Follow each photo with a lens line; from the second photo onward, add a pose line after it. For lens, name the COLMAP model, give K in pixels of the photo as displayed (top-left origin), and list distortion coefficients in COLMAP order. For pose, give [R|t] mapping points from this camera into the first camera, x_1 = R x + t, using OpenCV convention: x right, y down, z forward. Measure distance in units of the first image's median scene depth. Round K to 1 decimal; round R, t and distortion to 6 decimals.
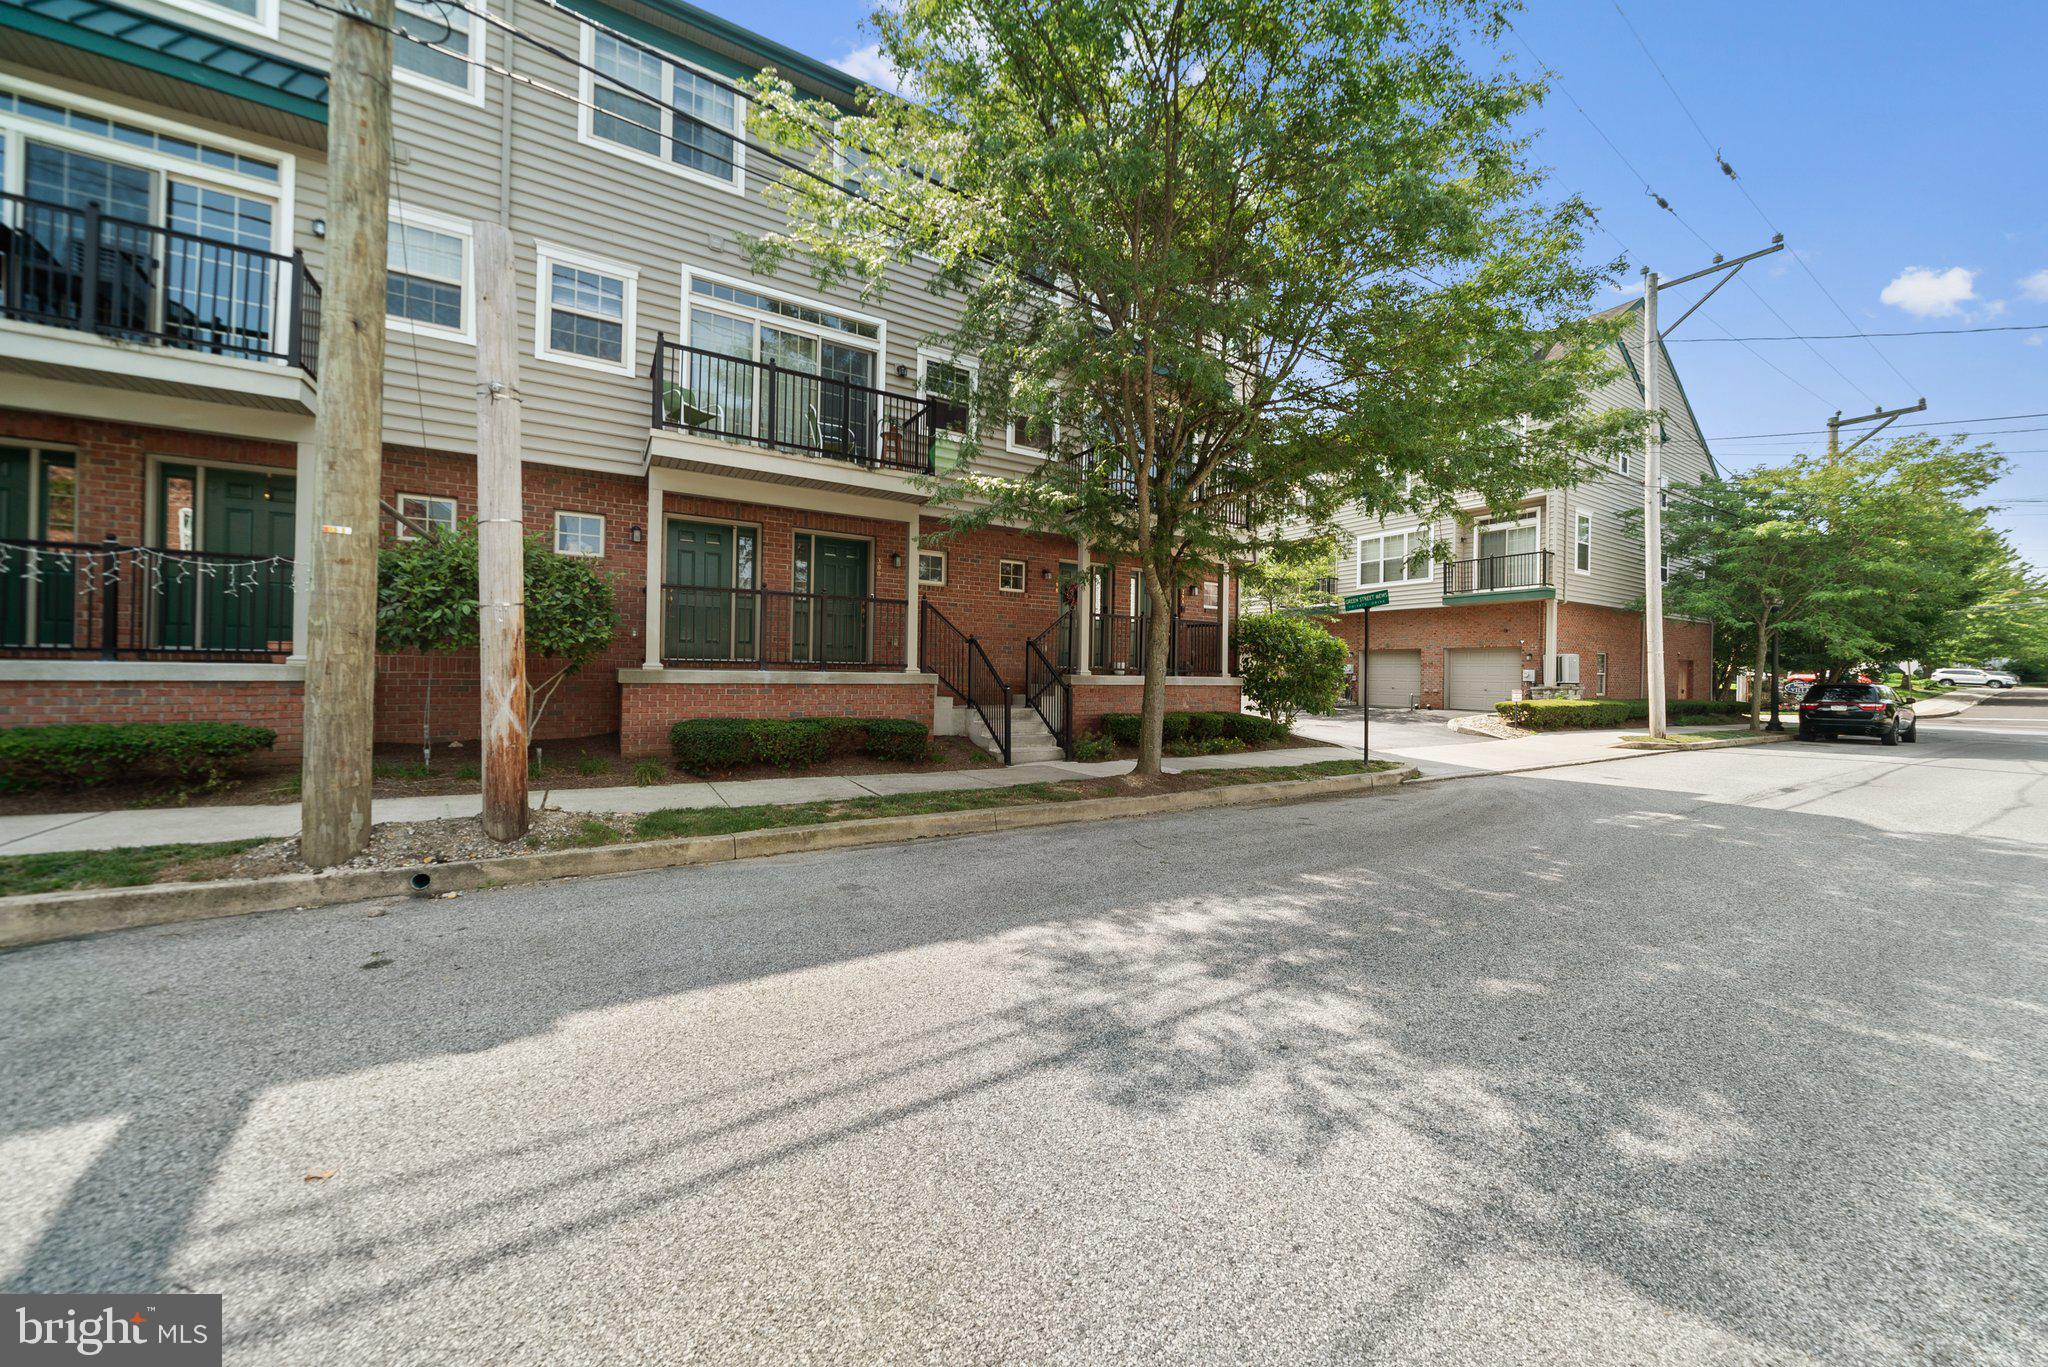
lens RADIAL K [[733.9, 0, 1024.0], [0, 733.9, 683.5], [0, 0, 1]] dist [-0.000475, 0.000008]
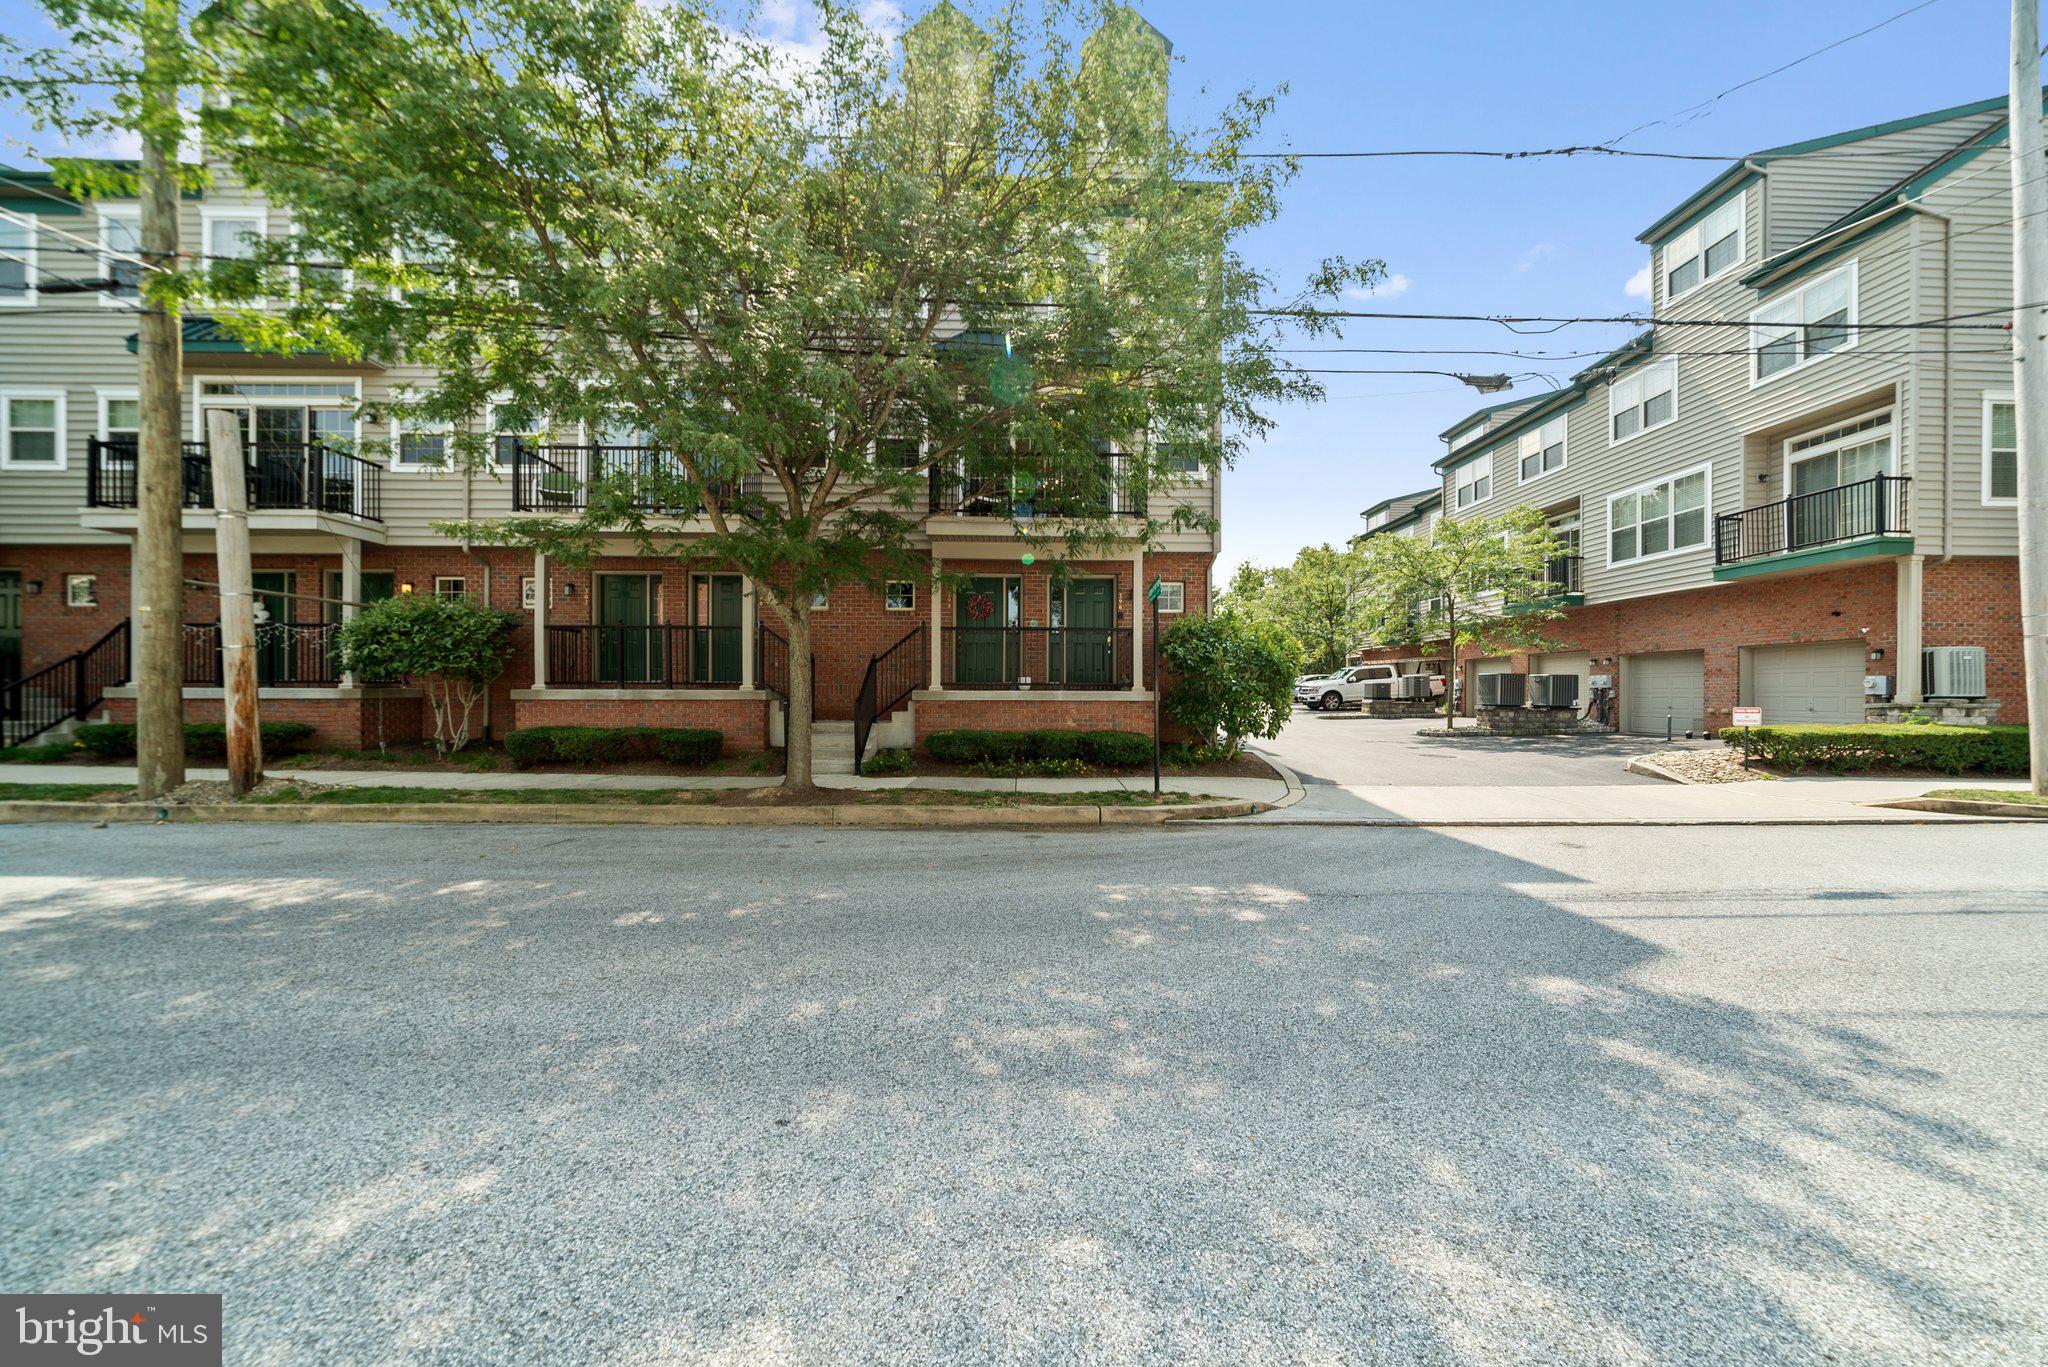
lens RADIAL K [[707.5, 0, 1024.0], [0, 707.5, 716.3], [0, 0, 1]] dist [-0.000710, -0.000015]
pose [[0.861419, 0.006581, -0.507853, 0.444250], [0.001554, 0.999877, 0.015593, 0.005681], [0.507893, -0.014221, 0.861303, 0.157041]]
